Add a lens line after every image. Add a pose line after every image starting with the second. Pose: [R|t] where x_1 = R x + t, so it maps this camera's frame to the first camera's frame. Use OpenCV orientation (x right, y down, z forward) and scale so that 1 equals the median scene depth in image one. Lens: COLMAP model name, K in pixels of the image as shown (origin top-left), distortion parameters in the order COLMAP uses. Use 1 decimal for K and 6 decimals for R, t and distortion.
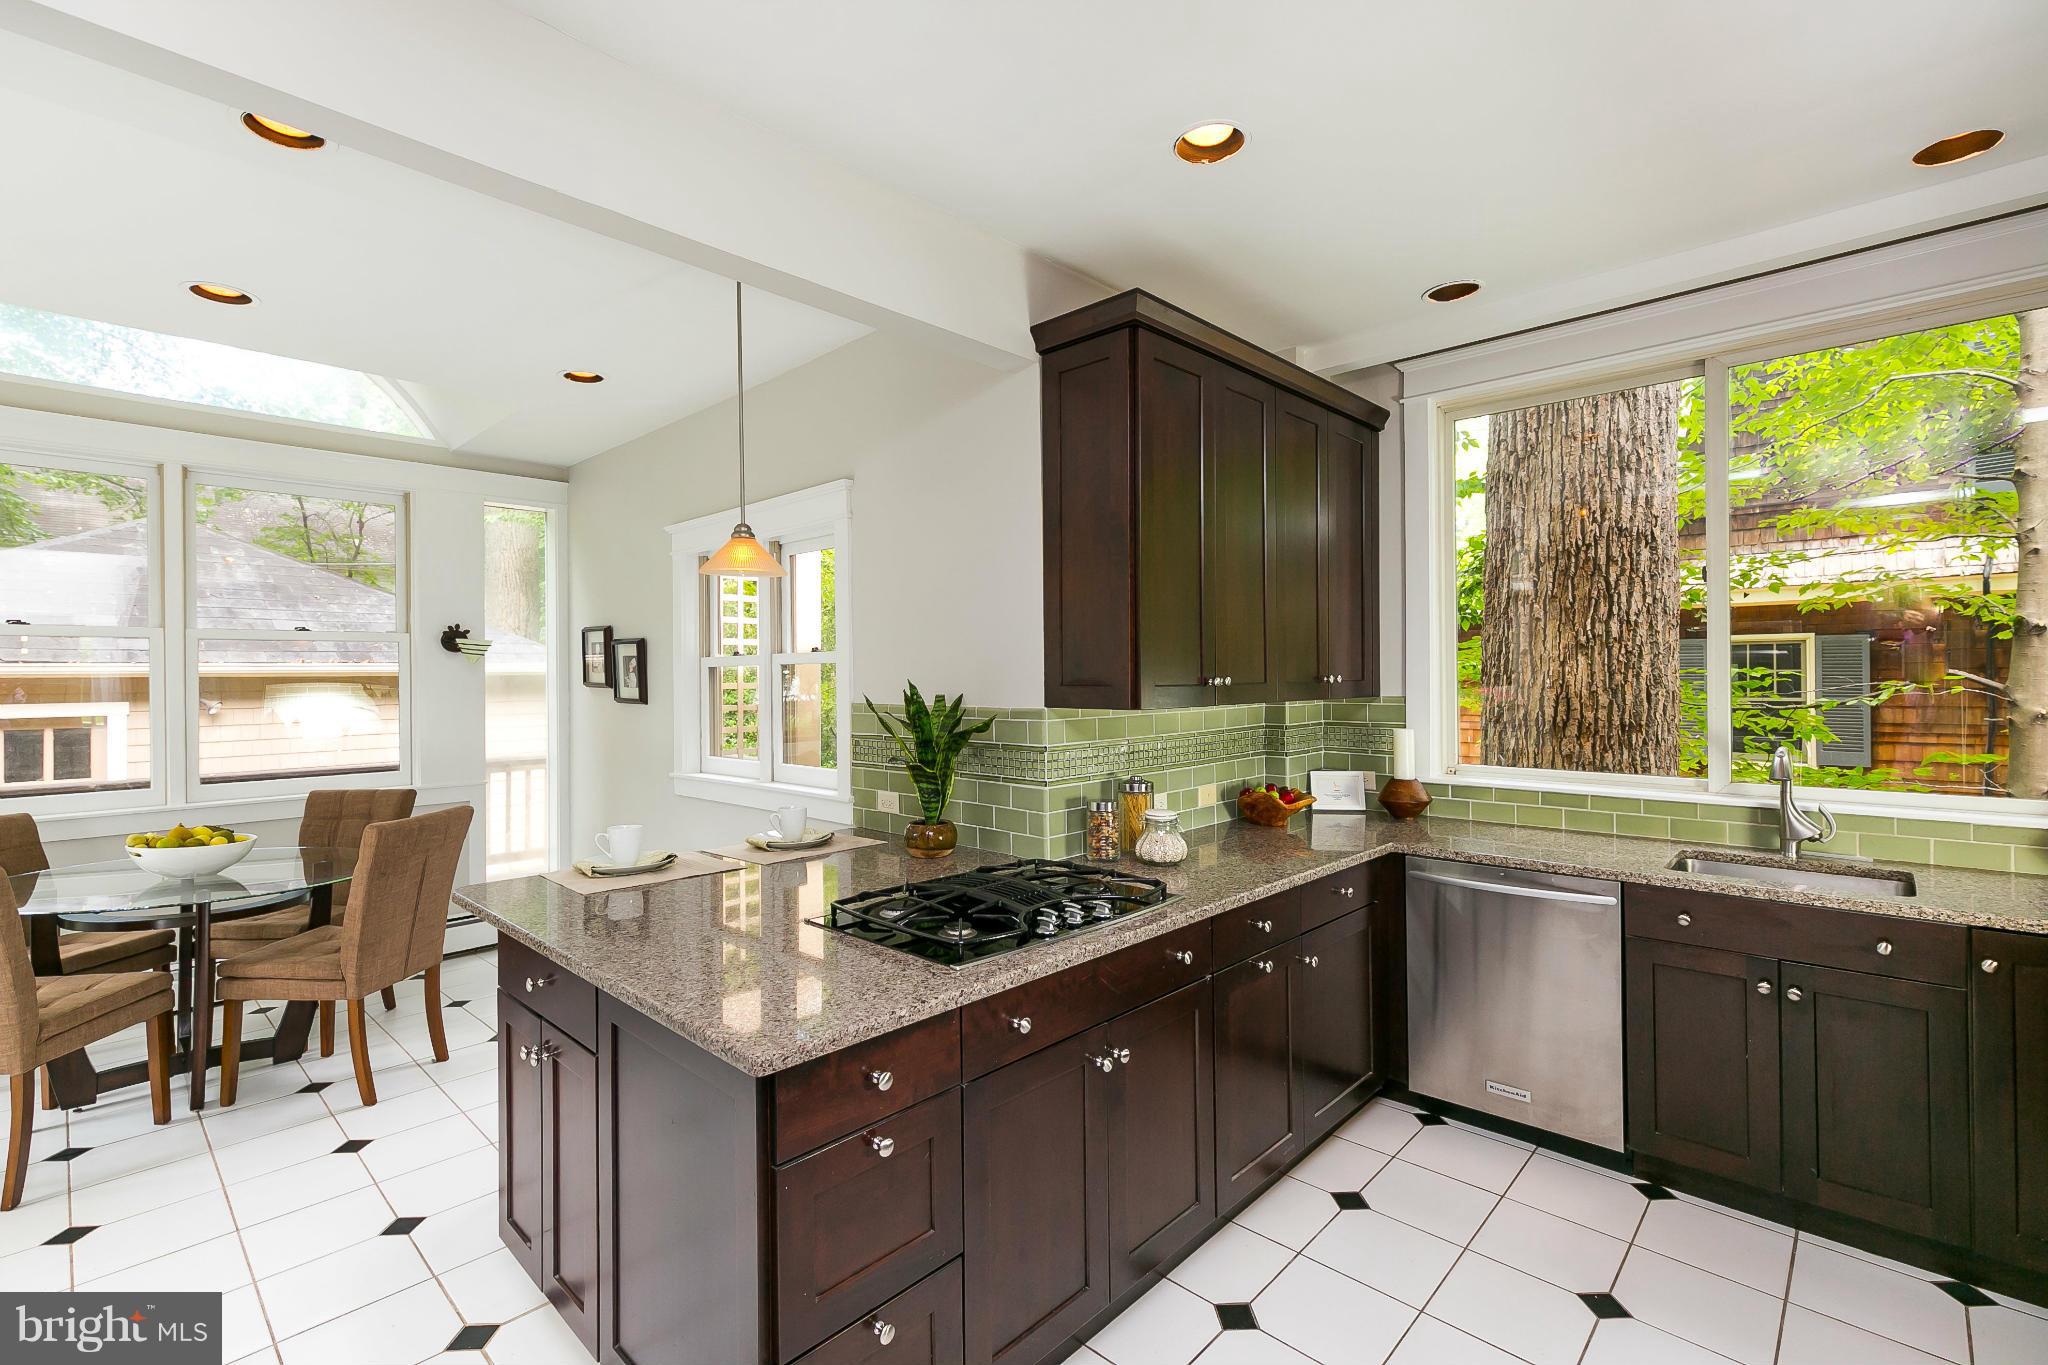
lens RADIAL K [[917.0, 0, 1036.0], [0, 917.0, 670.4], [0, 0, 1]] dist [0.006408, -0.000550]
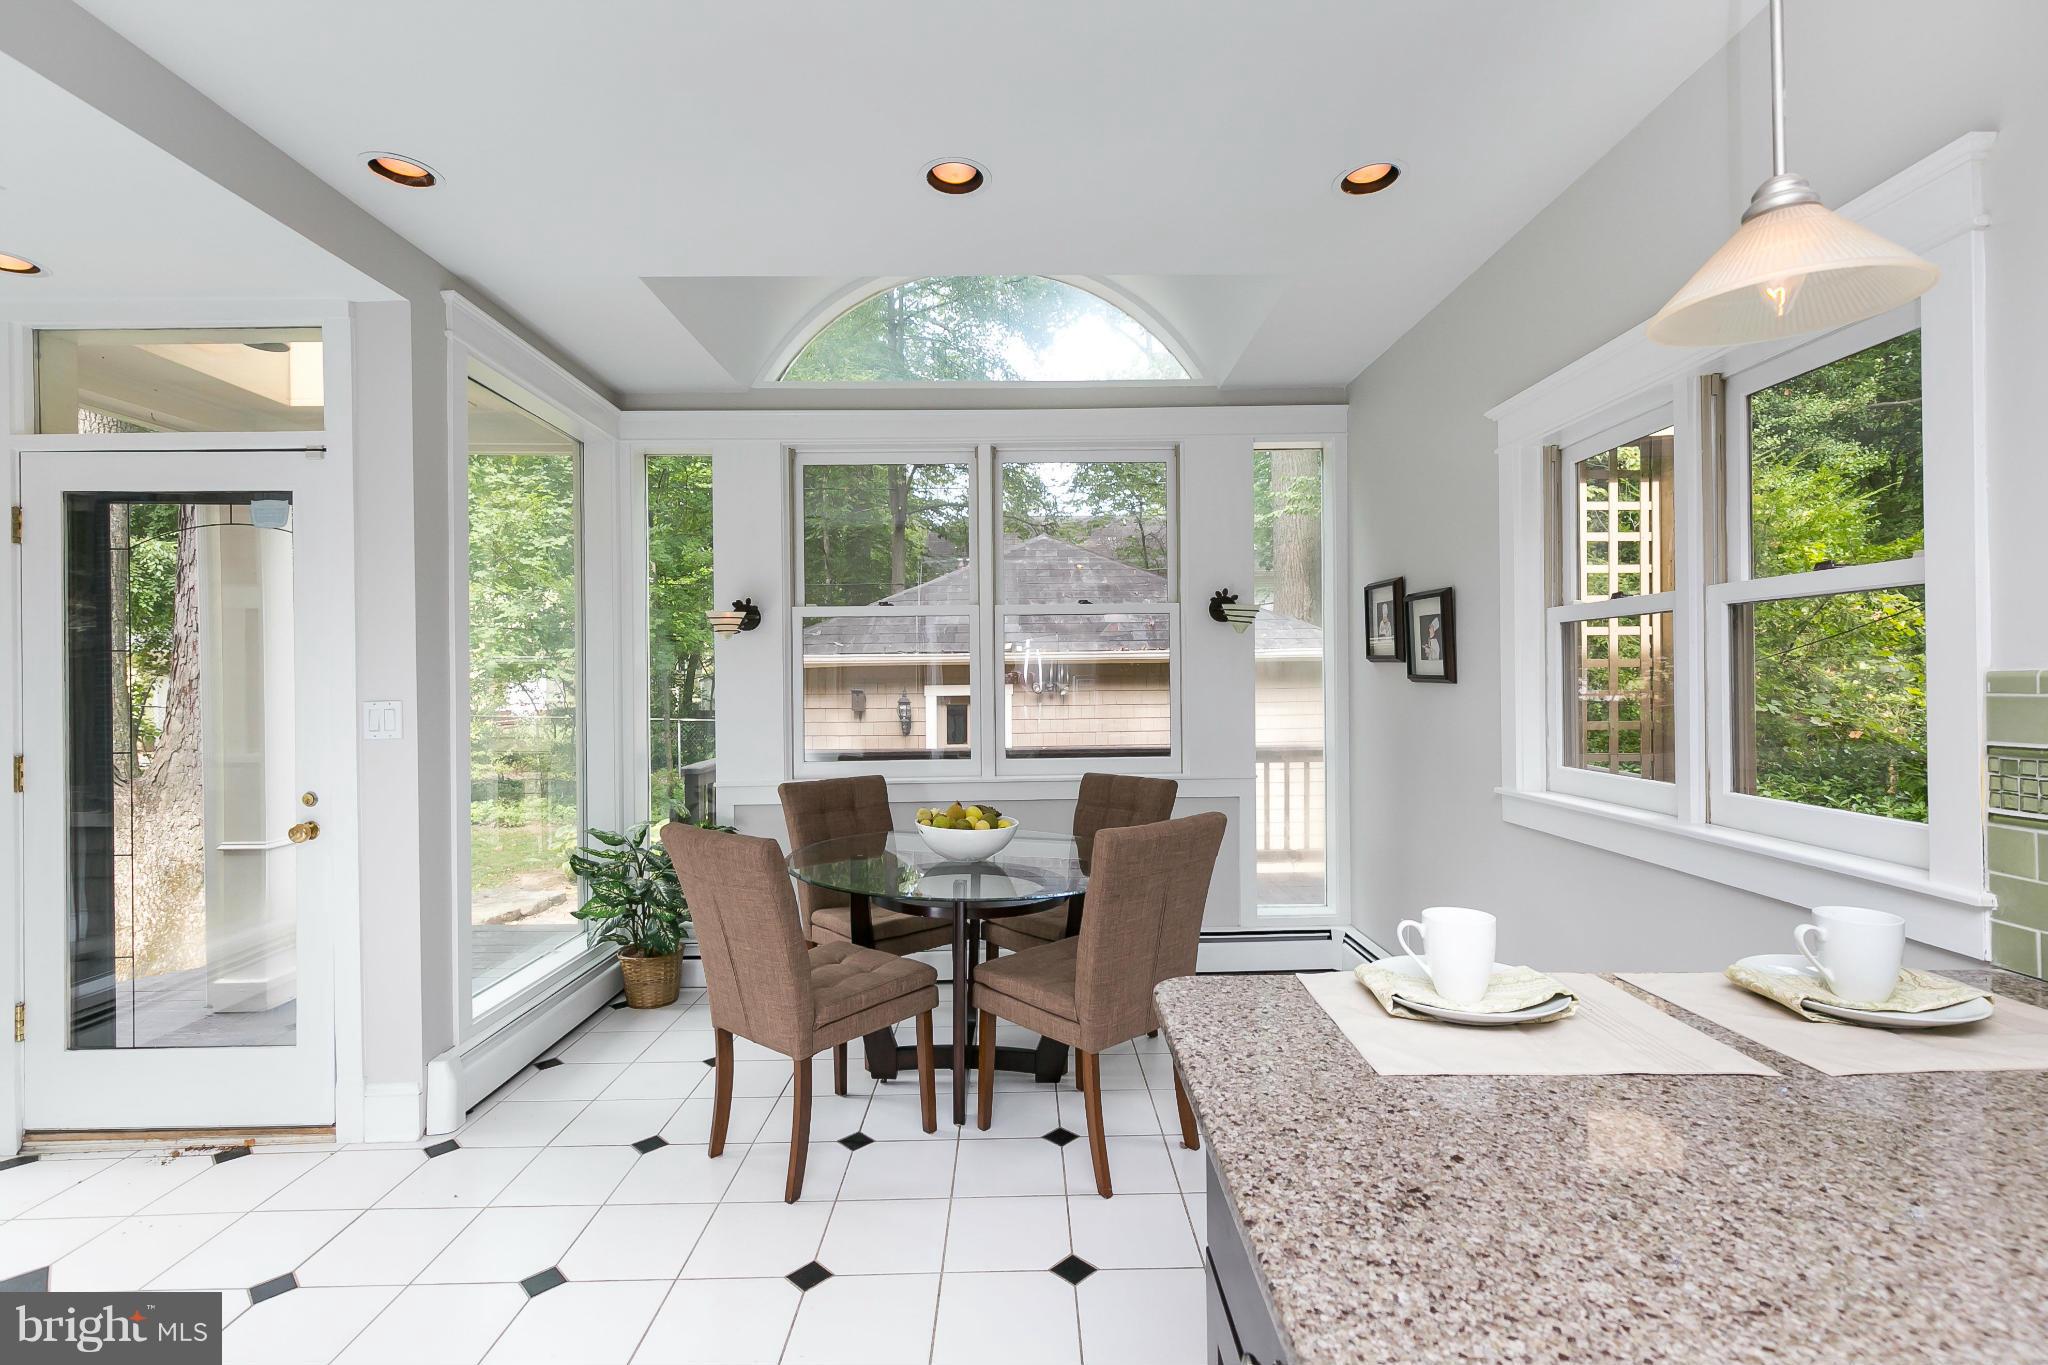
lens RADIAL K [[917.0, 0, 1020.2], [0, 917.0, 687.9], [0, 0, 1]] dist [0.006408, -0.000550]
pose [[0.686077, 0.009248, -0.727470, -0.163605], [0.010101, 0.999702, 0.022235, 0.024646], [0.727459, -0.022604, 0.685779, 0.322335]]
